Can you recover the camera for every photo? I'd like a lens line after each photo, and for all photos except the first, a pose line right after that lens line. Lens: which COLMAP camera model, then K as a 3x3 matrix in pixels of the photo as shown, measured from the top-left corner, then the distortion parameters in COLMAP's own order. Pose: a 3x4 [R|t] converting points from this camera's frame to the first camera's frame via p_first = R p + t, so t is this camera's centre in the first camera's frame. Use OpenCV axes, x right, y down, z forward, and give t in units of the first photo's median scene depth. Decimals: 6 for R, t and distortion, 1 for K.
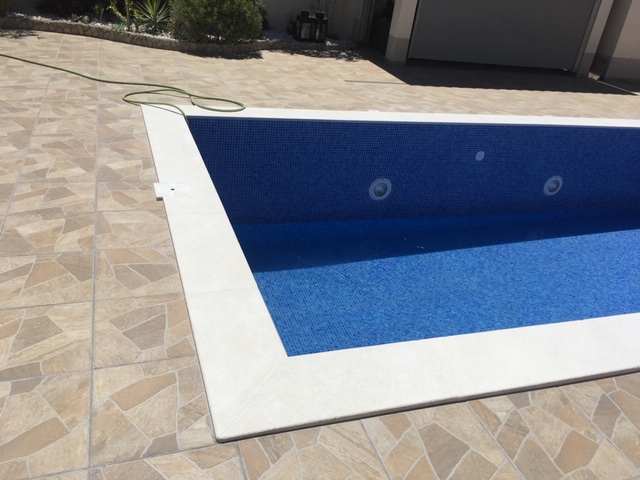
lens RADIAL K [[540.8, 0, 317.0], [0, 540.8, 235.5], [0, 0, 1]] dist [0.071493, -0.098974]
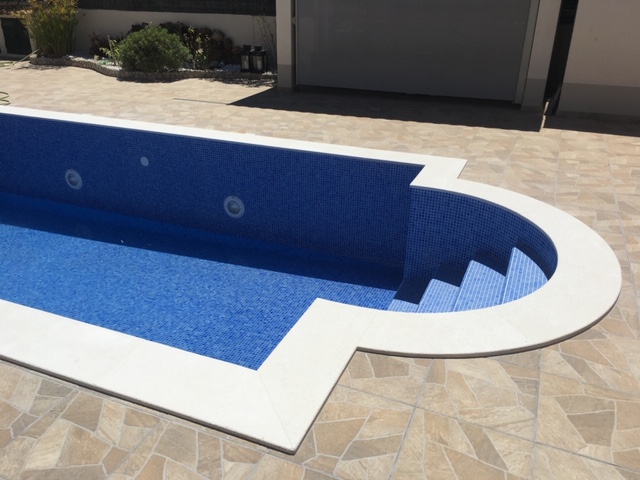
lens RADIAL K [[540.8, 0, 317.5], [0, 540.8, 243.5], [0, 0, 1]] dist [0.071493, -0.098974]
pose [[0.734931, 0.175022, -0.655166, 1.143548], [-0.235205, 0.971937, -0.004196, -0.061735], [0.636046, 0.157182, 0.755473, 0.411124]]
